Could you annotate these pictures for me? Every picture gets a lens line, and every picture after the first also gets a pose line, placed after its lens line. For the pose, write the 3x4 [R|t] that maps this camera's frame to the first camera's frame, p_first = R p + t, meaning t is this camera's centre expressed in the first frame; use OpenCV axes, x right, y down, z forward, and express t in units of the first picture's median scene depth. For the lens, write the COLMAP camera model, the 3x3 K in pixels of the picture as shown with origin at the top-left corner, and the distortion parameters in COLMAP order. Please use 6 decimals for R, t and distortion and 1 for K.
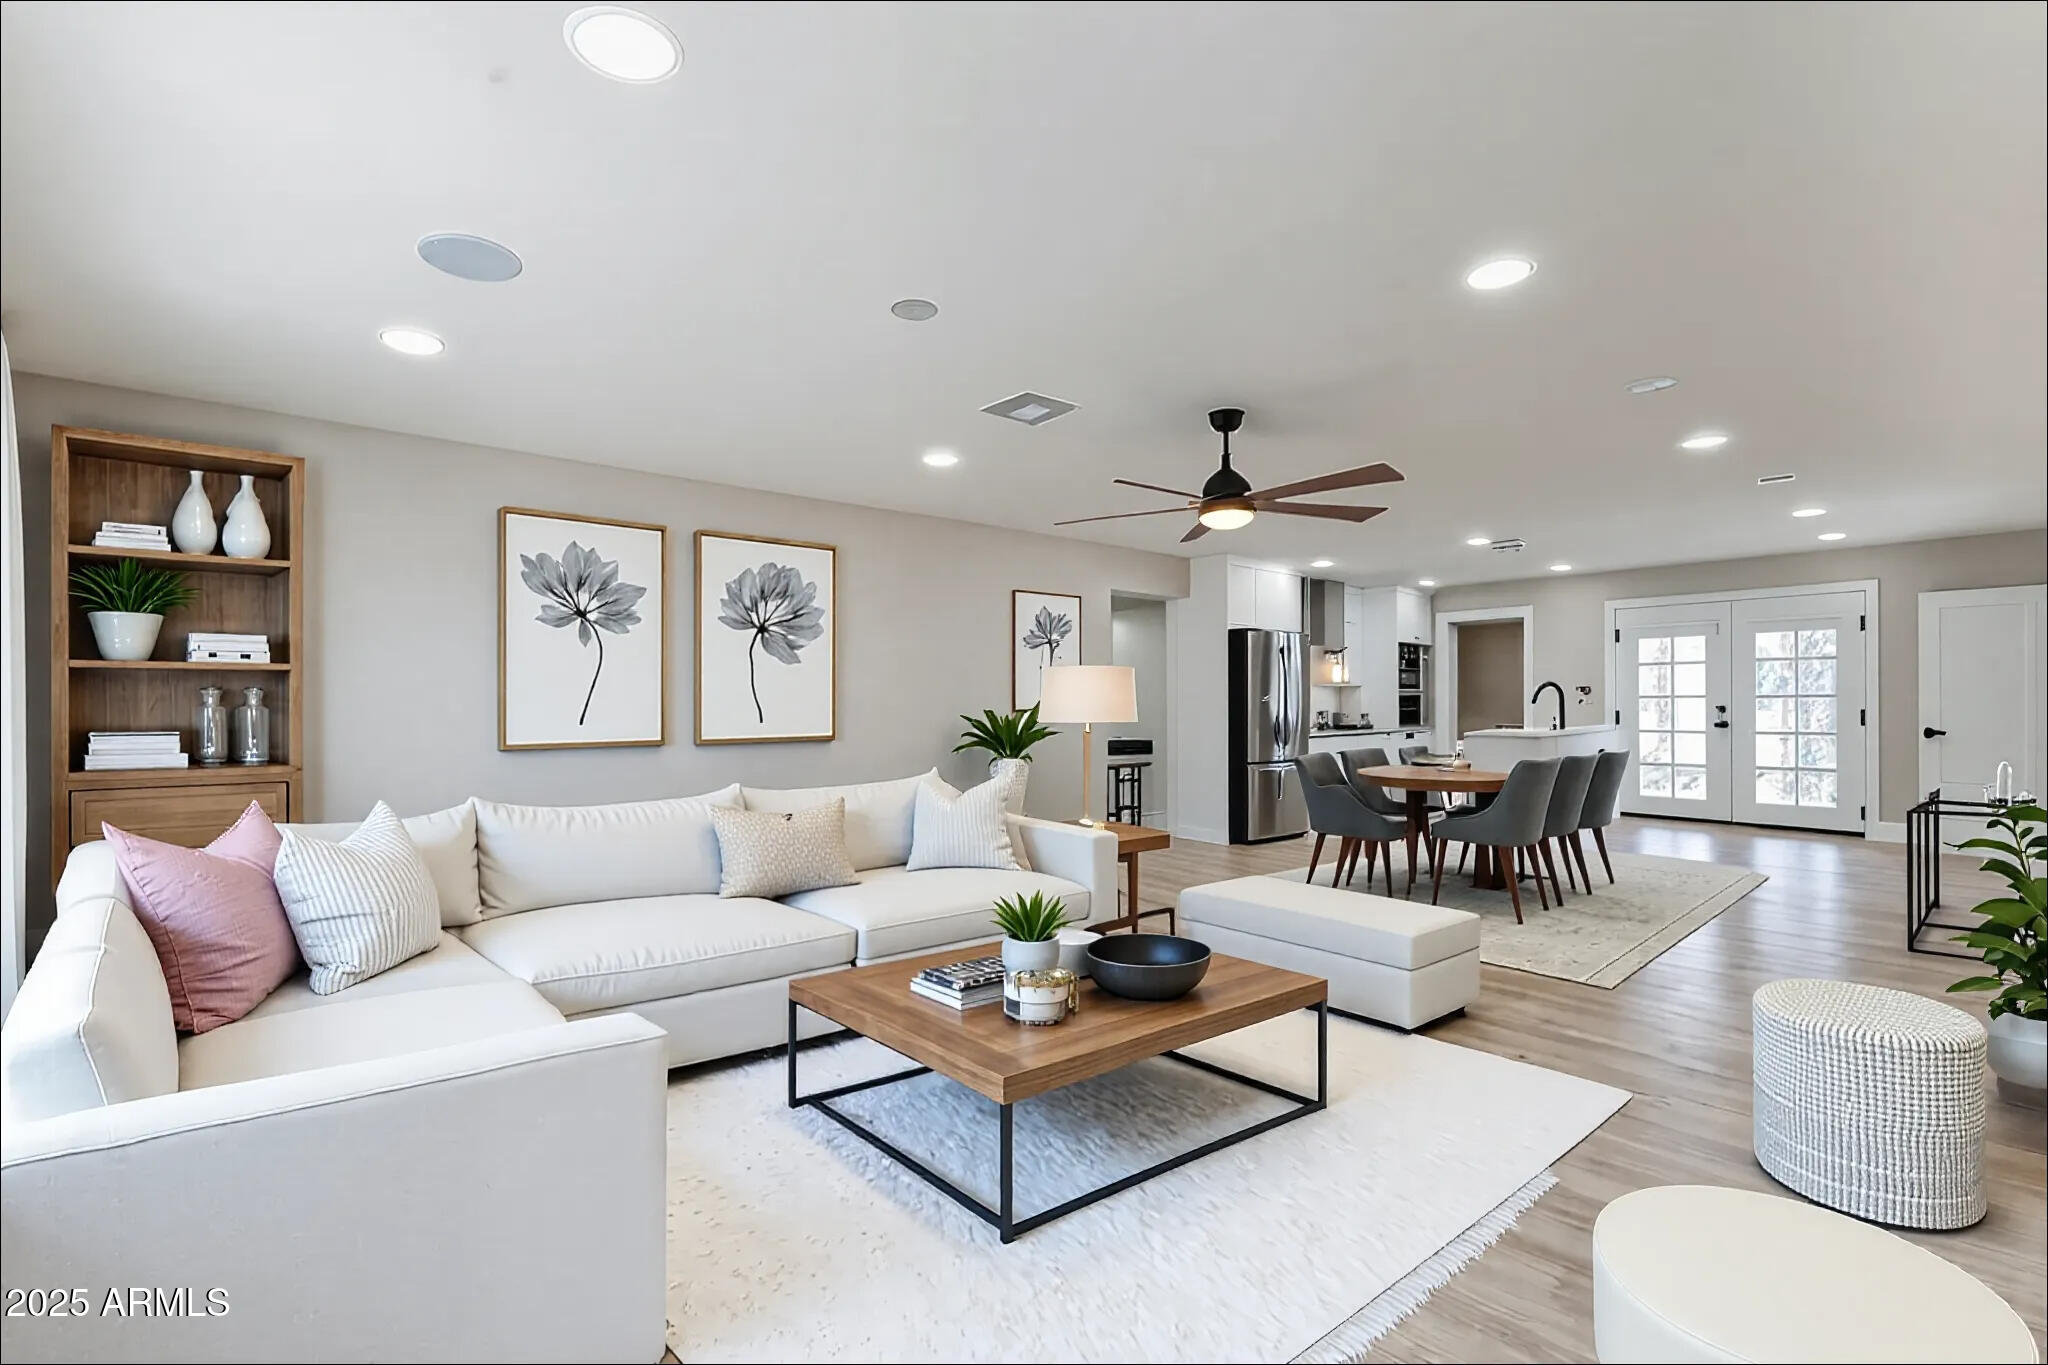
lens RADIAL K [[893.0, 0, 1015.0], [0, 893.0, 689.0], [0, 0, 1]] dist [-0.001463, -0.000116]
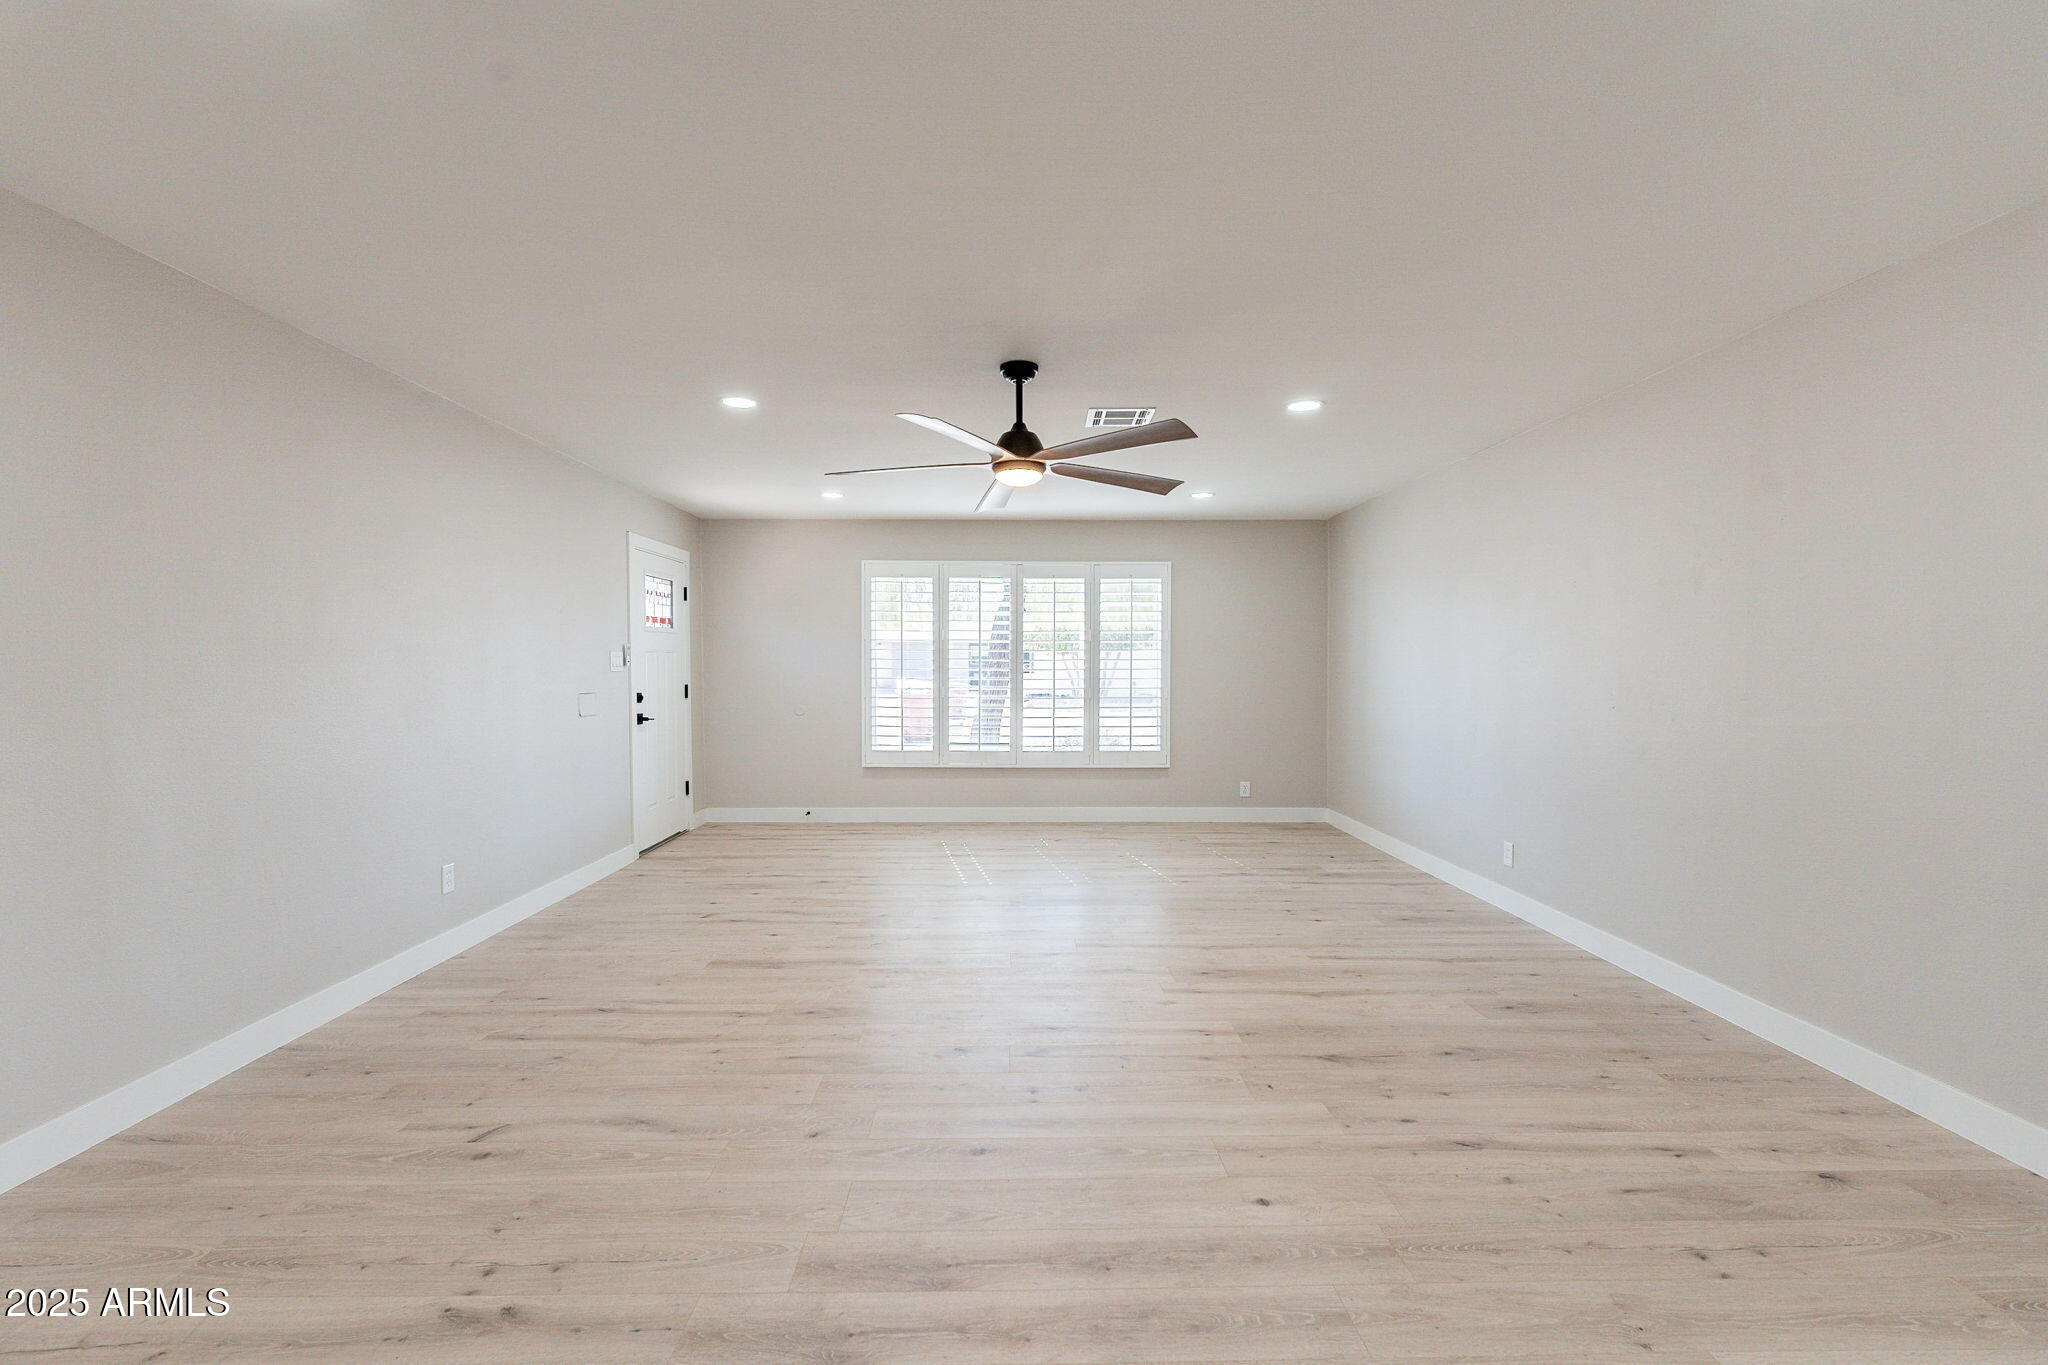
lens RADIAL K [[892.4, 0, 1020.6], [0, 892.4, 695.1], [0, 0, 1]] dist [-0.000978, 0.000062]
pose [[-0.669226, 0.034211, -0.742271, 0.631037], [0.009884, 0.999261, 0.037145, 0.000362], [0.742993, 0.017522, -0.669070, 1.098759]]
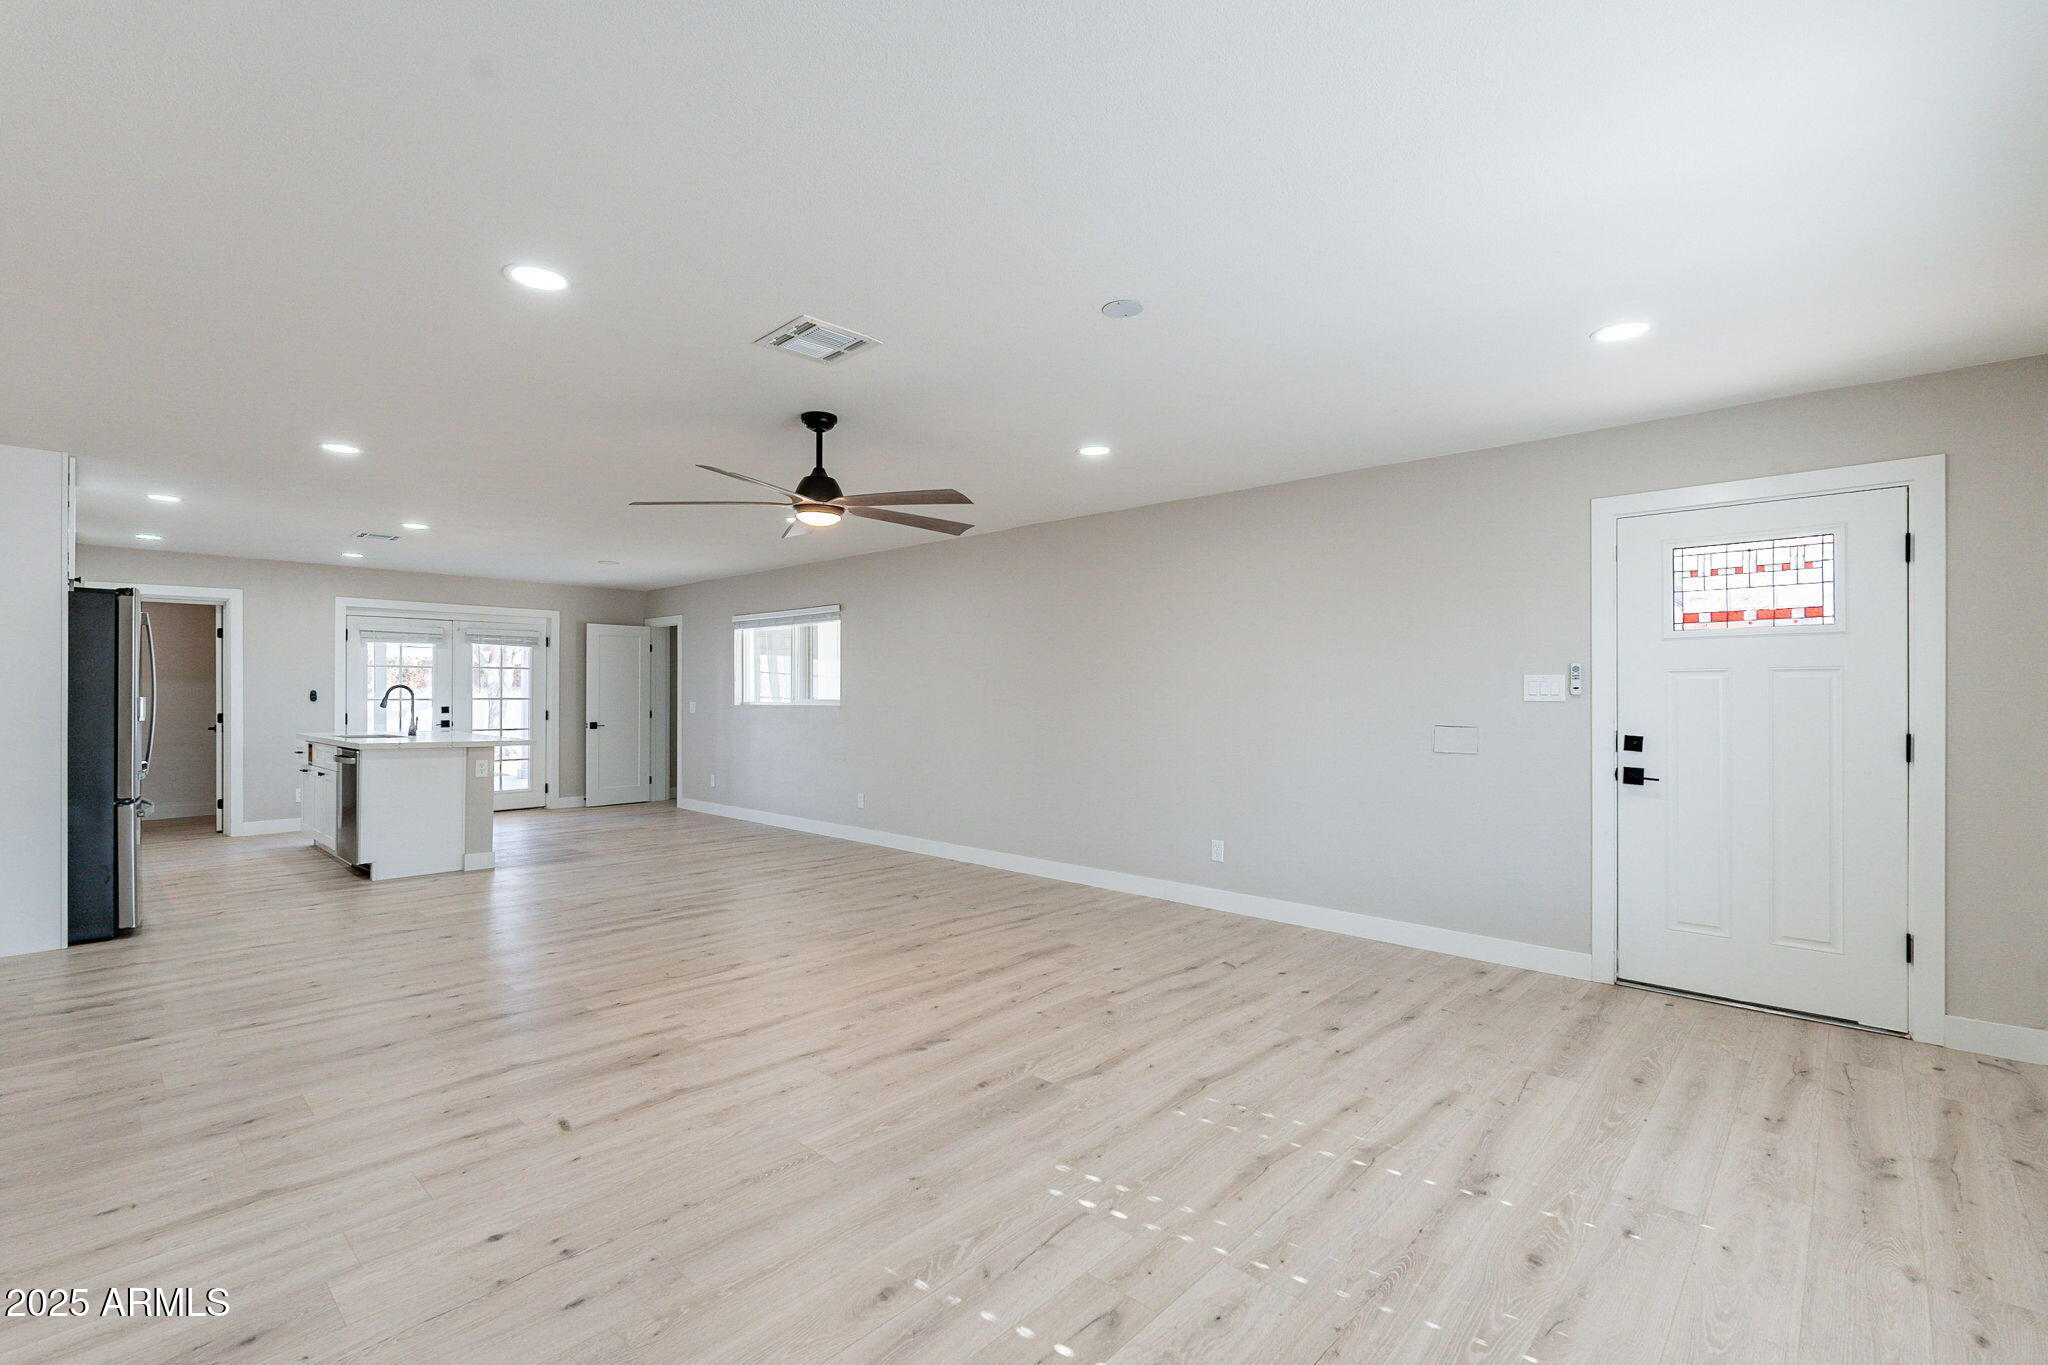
lens RADIAL K [[906.5, 0, 1009.0], [0, 906.5, 689.7], [0, 0, 1]] dist [-0.001632, 0.000017]
pose [[-0.060240, 0.011457, 0.998118, -0.538461], [-0.005921, 0.999912, -0.011835, 0.008993], [-0.998166, -0.006622, -0.060167, 0.570436]]
